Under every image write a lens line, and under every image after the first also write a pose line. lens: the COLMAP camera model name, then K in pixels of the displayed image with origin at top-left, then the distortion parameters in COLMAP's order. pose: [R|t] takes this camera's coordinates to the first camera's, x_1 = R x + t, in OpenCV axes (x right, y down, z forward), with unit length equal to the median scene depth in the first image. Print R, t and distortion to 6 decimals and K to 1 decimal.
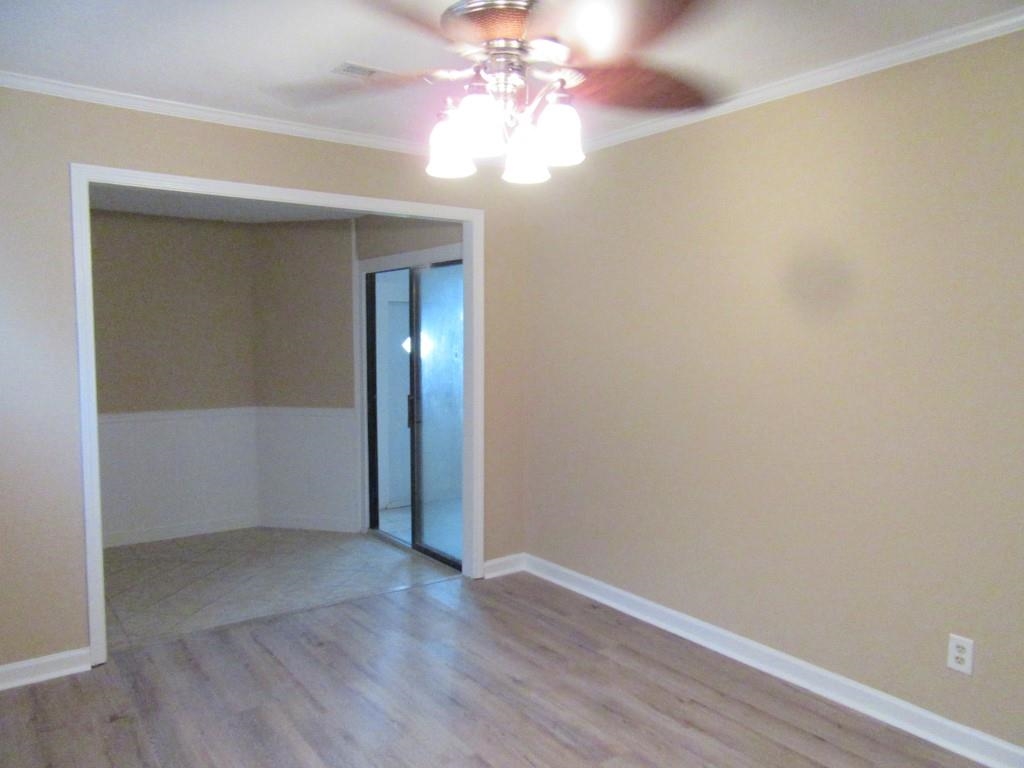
lens RADIAL K [[758.8, 0, 510.7], [0, 758.8, 384.1], [0, 0, 1]] dist [0.002558, -0.010268]
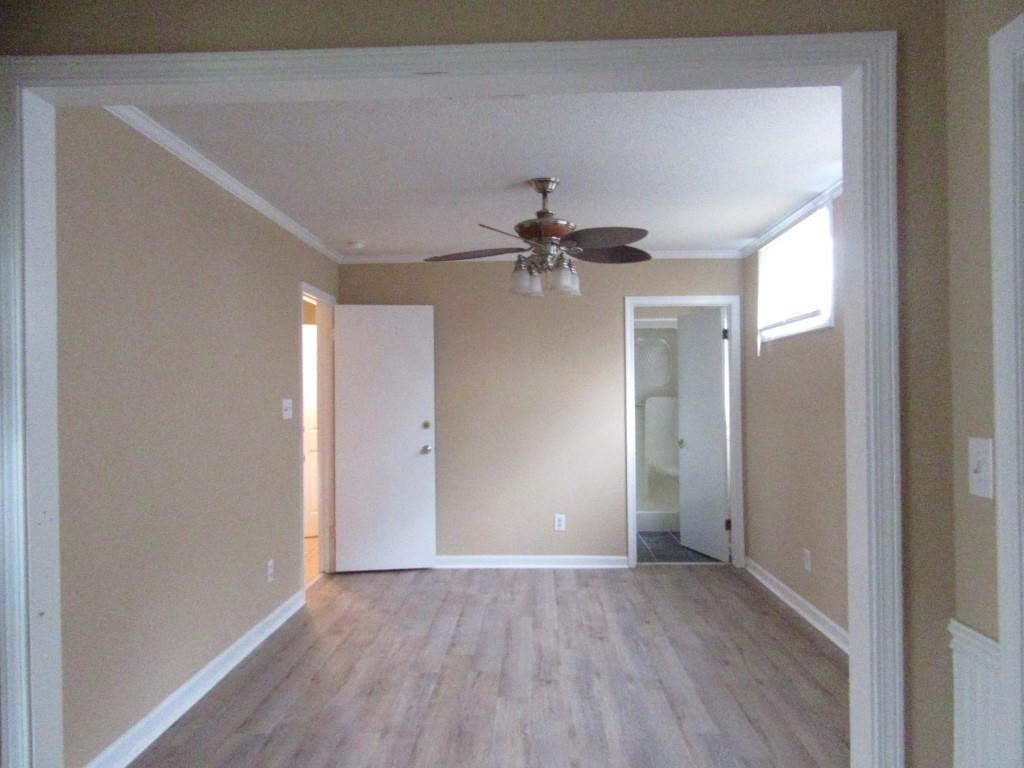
lens RADIAL K [[758.8, 0, 519.0], [0, 758.8, 391.7], [0, 0, 1]] dist [0.002558, -0.010268]
pose [[-0.799573, 0.008921, 0.600503, -0.672865], [0.050833, 0.997307, 0.052869, -0.077927], [-0.598414, 0.072798, -0.797873, 1.549959]]
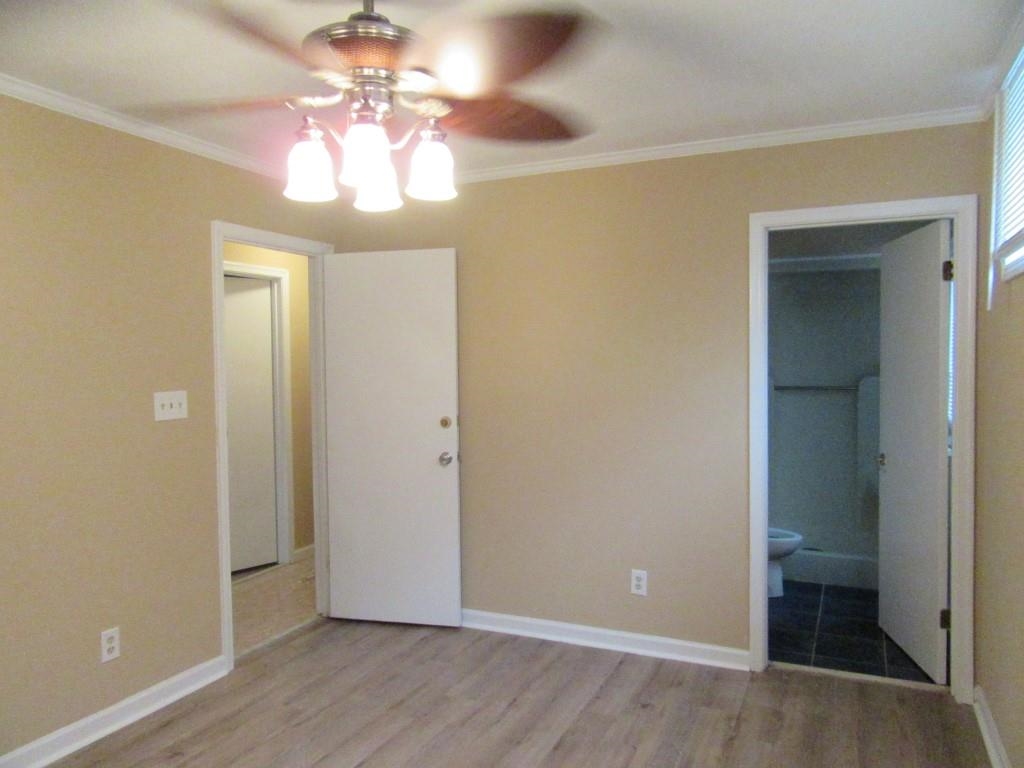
lens RADIAL K [[758.8, 0, 507.3], [0, 758.8, 383.3], [0, 0, 1]] dist [0.002558, -0.010268]
pose [[-0.504201, -0.021881, 0.863309, -0.543719], [0.071849, 0.995150, 0.067185, -0.055150], [-0.860592, 0.095903, -0.500184, 0.794843]]
